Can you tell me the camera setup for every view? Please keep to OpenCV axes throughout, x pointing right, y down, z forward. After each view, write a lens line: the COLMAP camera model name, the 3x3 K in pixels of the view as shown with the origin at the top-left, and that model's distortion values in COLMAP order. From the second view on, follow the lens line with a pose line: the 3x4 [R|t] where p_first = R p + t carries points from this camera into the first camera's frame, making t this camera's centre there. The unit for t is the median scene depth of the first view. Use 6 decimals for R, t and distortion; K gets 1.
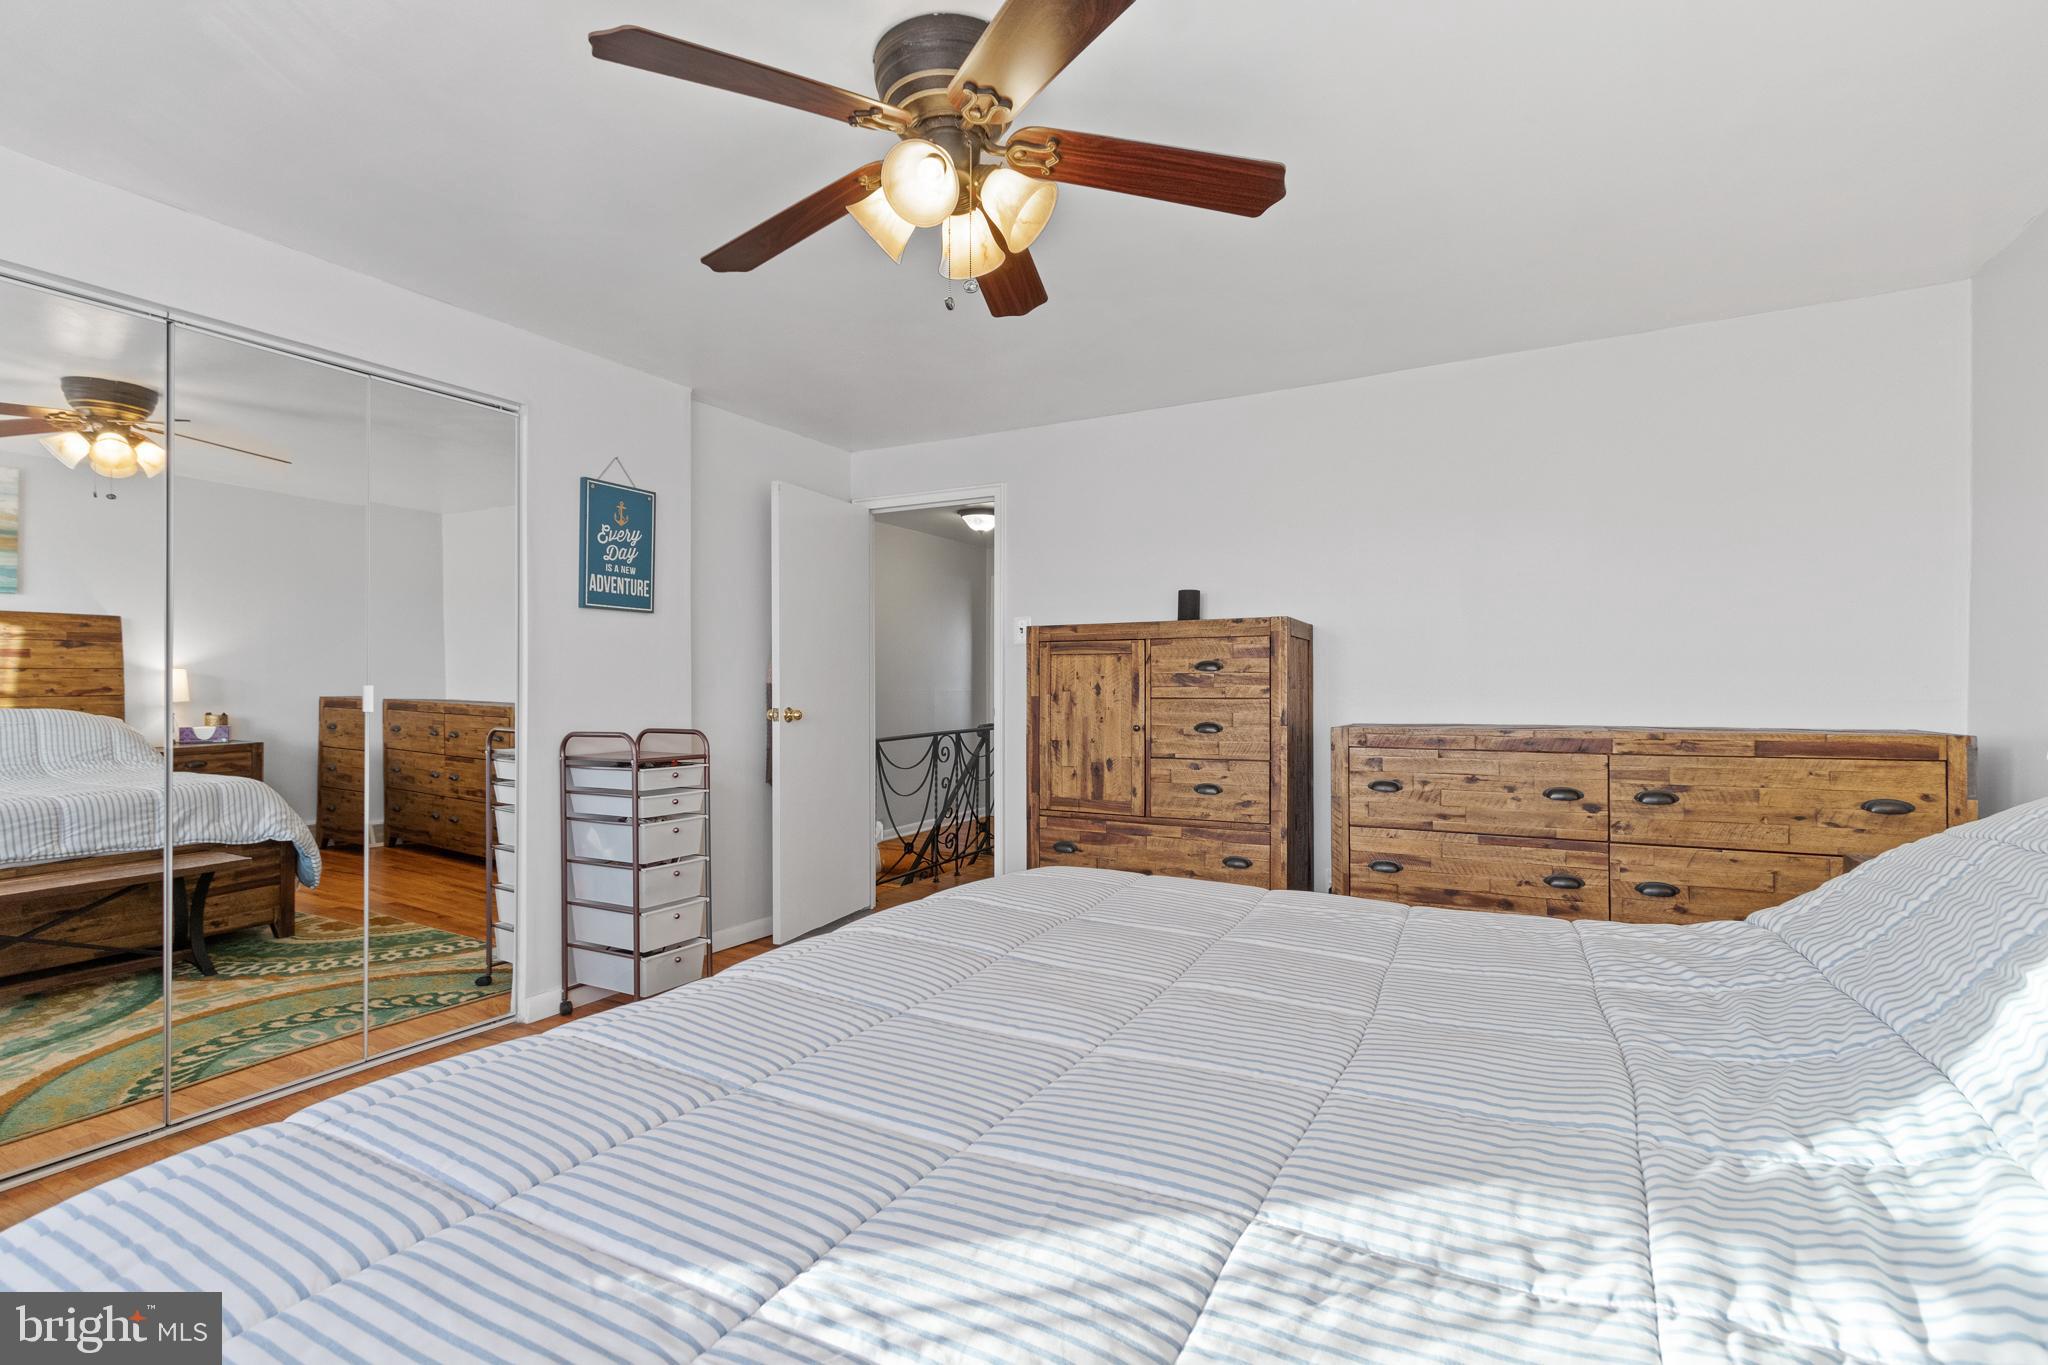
lens RADIAL K [[952.9, 0, 1027.0], [0, 952.9, 694.7], [0, 0, 1]] dist [0.008410, -0.003865]
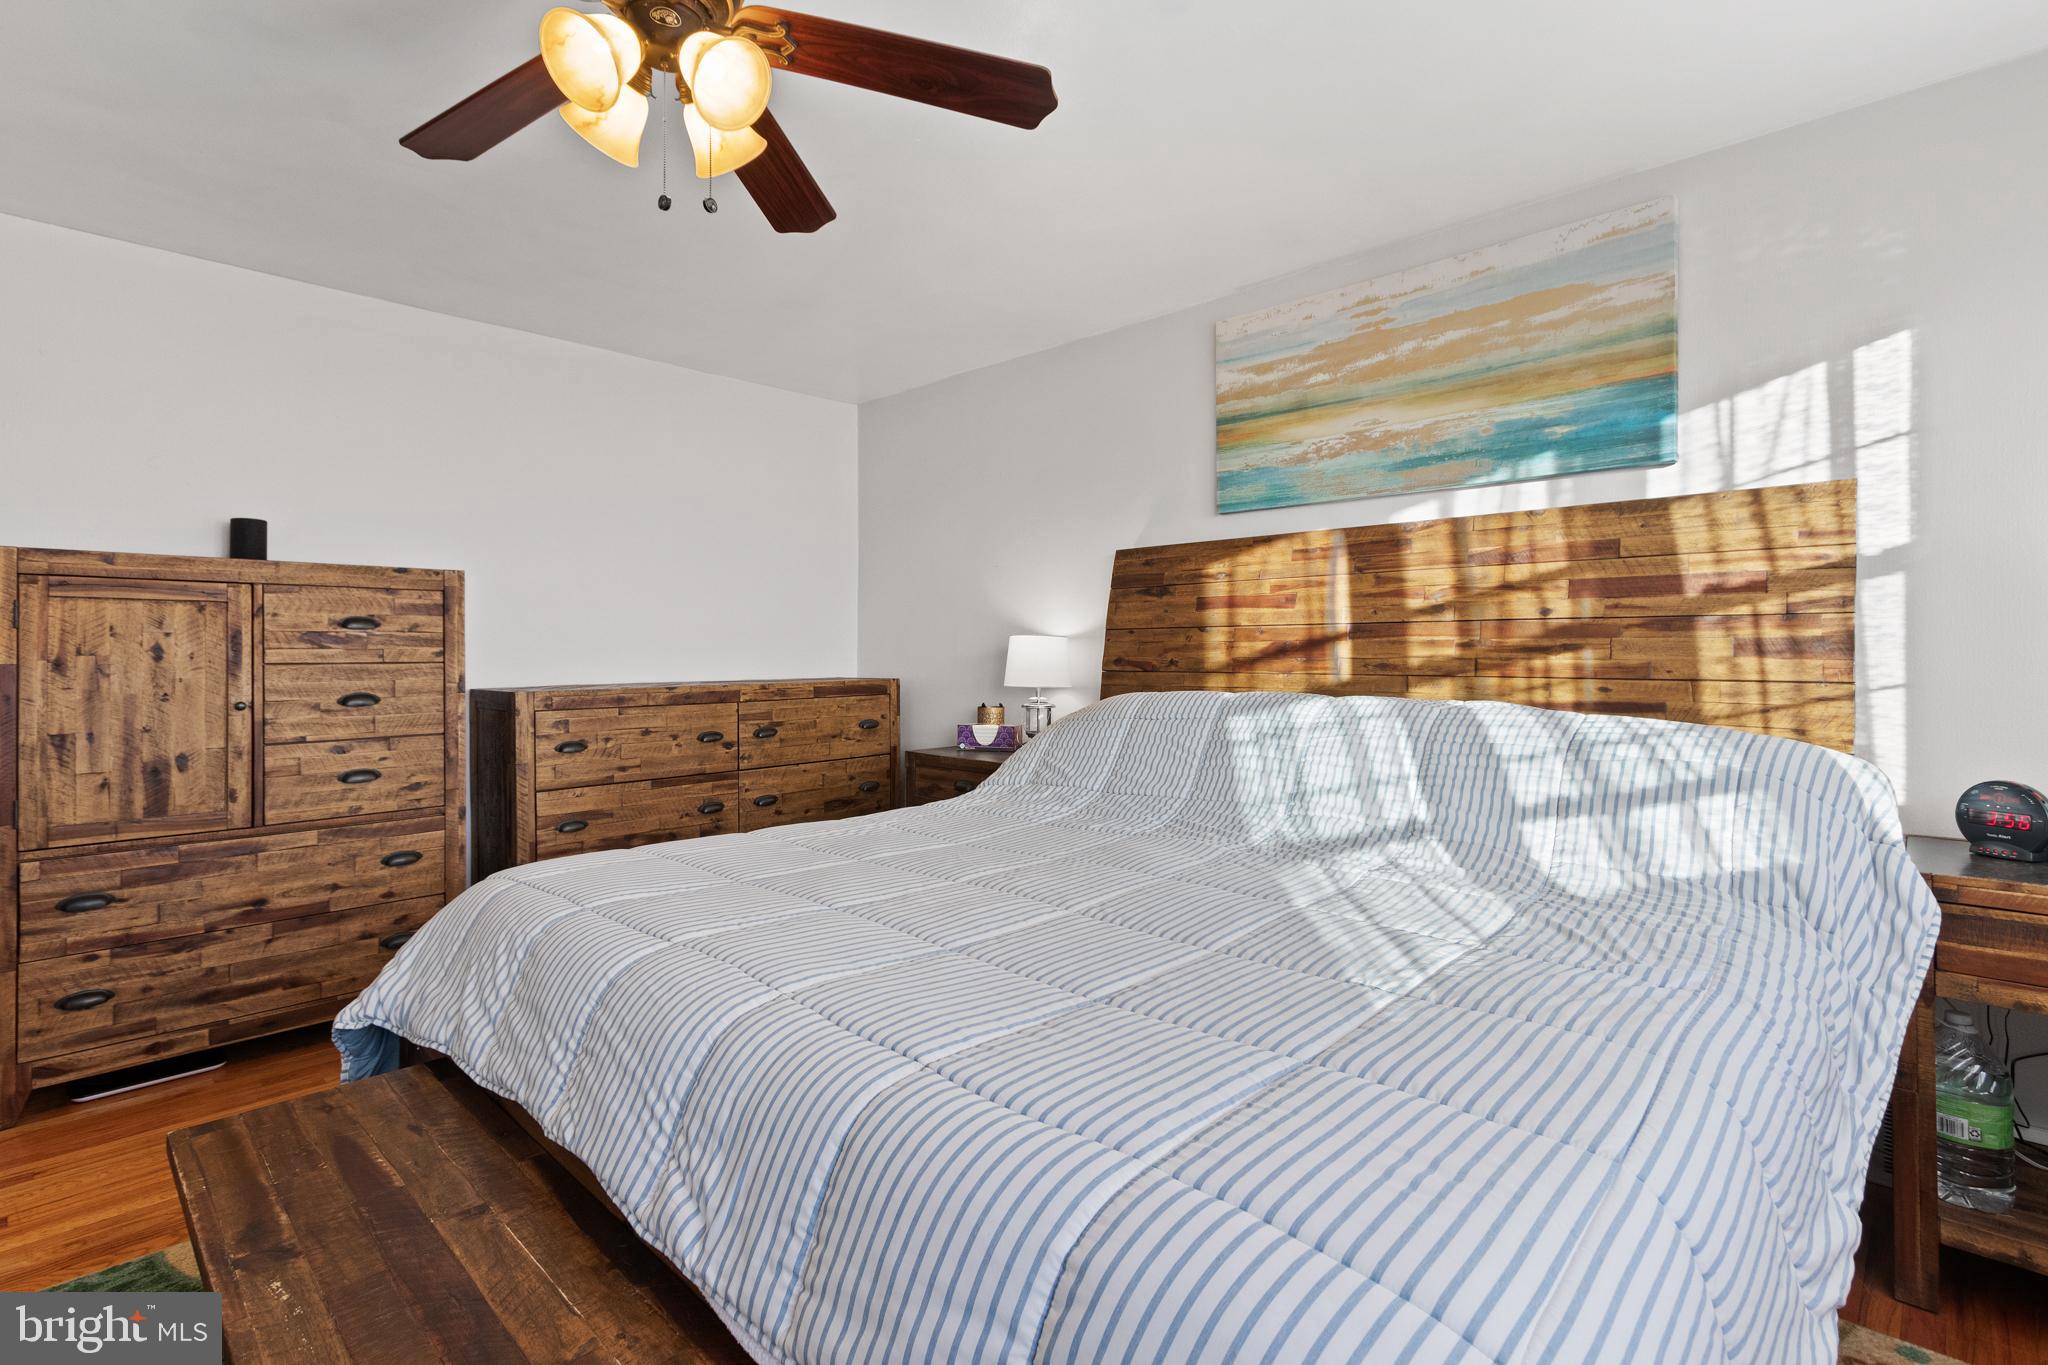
lens RADIAL K [[952.9, 0, 1027.8], [0, 952.9, 659.4], [0, 0, 1]] dist [0.008410, -0.003865]
pose [[0.250012, -0.007408, 0.968214, -0.460313], [0.007608, 0.999955, 0.005686, 0.000201], [-0.968213, 0.005944, 0.250057, 0.258093]]
